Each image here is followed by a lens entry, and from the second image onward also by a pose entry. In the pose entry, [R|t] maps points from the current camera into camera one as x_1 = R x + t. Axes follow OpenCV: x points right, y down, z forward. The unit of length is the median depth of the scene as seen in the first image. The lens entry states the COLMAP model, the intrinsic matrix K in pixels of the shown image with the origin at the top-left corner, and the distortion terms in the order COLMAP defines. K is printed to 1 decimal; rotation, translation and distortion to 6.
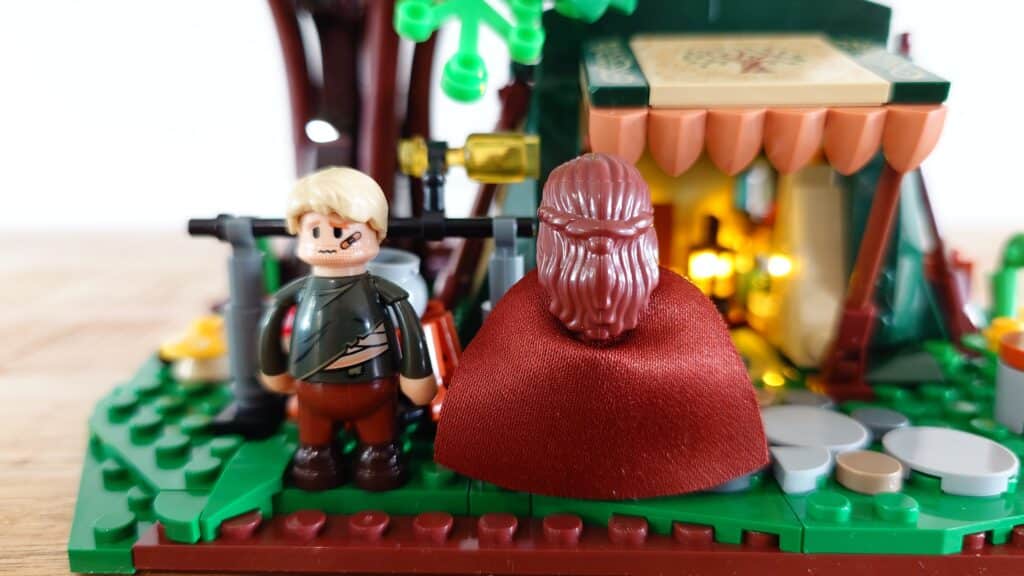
lens RADIAL K [[778.2, 0, 510.5], [0, 778.2, 291.1], [0, 0, 1]] dist [-0.005241, 0.001128]
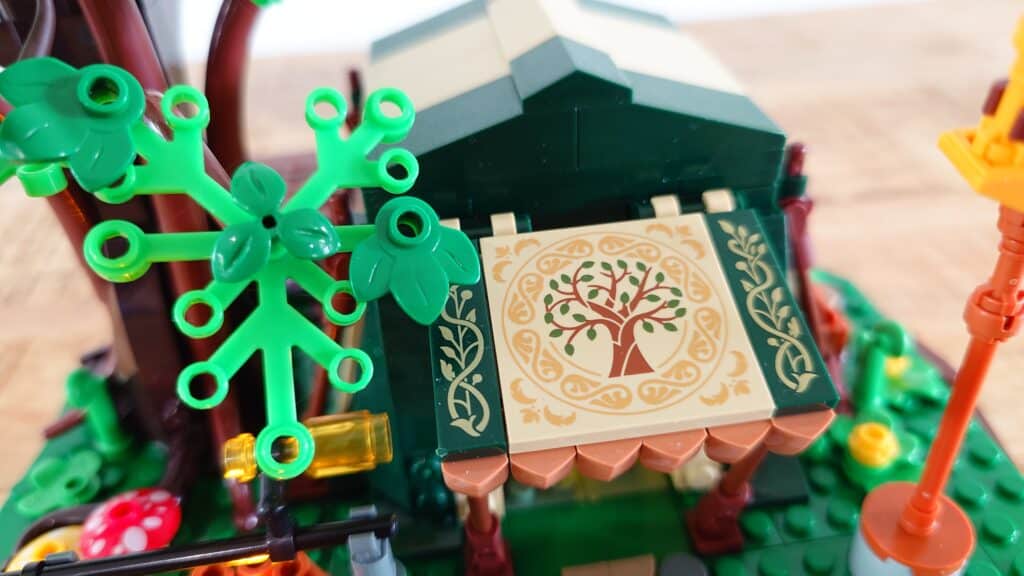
lens RADIAL K [[778.2, 0, 511.0], [0, 778.2, 280.3], [0, 0, 1]] dist [-0.005241, 0.001128]
pose [[0.983607, -0.136926, 0.117339, 0.100161], [0.074992, 0.902376, 0.424374, -0.736311], [-0.163992, -0.408617, 0.897852, 0.289850]]
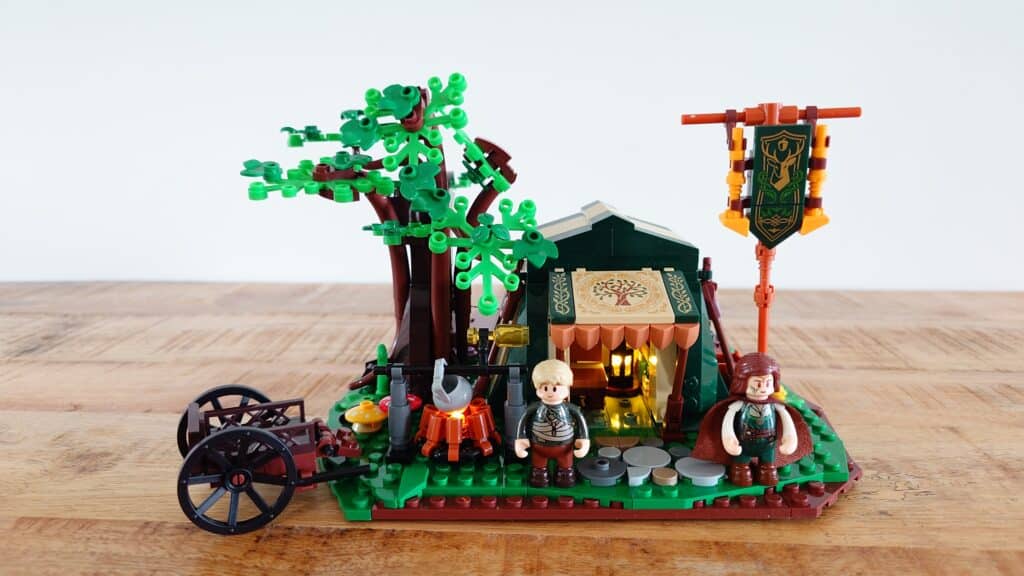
lens RADIAL K [[778.2, 0, 503.7], [0, 778.2, 279.9], [0, 0, 1]] dist [-0.005241, 0.001128]
pose [[0.999781, -0.007824, 0.019429, -0.082034], [0.007703, 0.999951, 0.006262, -0.368386], [-0.019477, -0.006111, 0.999792, -1.299090]]
